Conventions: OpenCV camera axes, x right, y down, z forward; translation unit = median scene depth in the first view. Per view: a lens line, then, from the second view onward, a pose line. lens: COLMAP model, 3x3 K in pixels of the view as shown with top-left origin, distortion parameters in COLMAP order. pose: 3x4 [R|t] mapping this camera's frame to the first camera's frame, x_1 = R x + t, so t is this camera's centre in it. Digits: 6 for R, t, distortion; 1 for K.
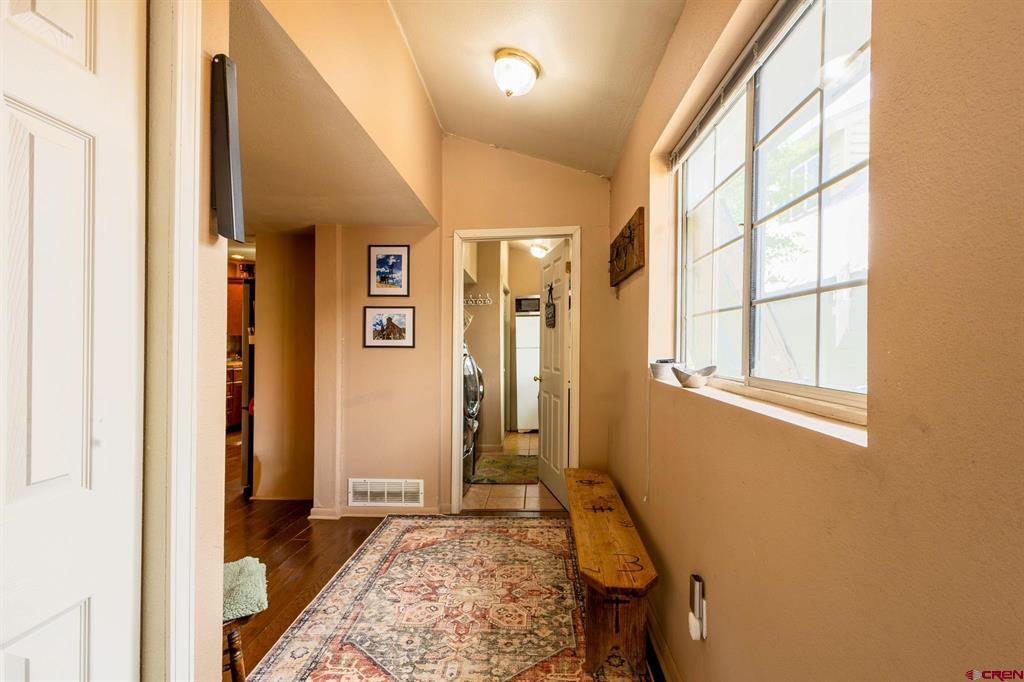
lens RADIAL K [[474.8, 0, 512.0], [0, 474.8, 341.0], [0, 0, 1]] dist [0.005870, -0.001362]
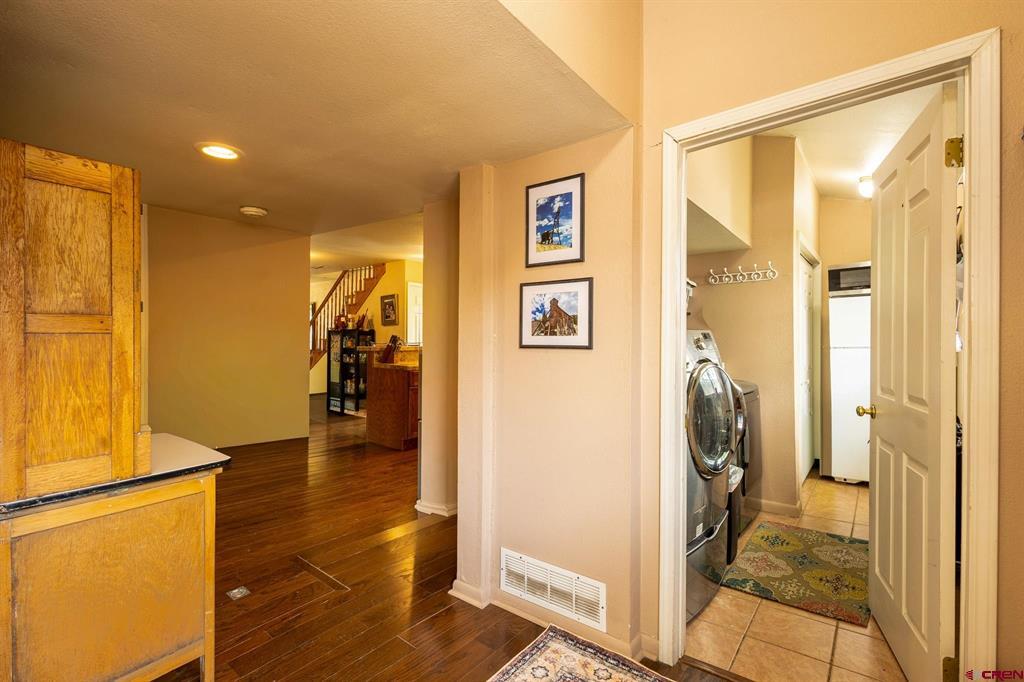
lens RADIAL K [[469.4, 0, 510.3], [0, 469.4, 340.3], [0, 0, 1]] dist [0.009637, -0.006268]
pose [[0.818944, -0.003368, -0.573863, 0.040476], [0.006089, 0.999977, 0.002819, 0.001400], [0.573841, -0.005803, 0.818947, 0.474824]]
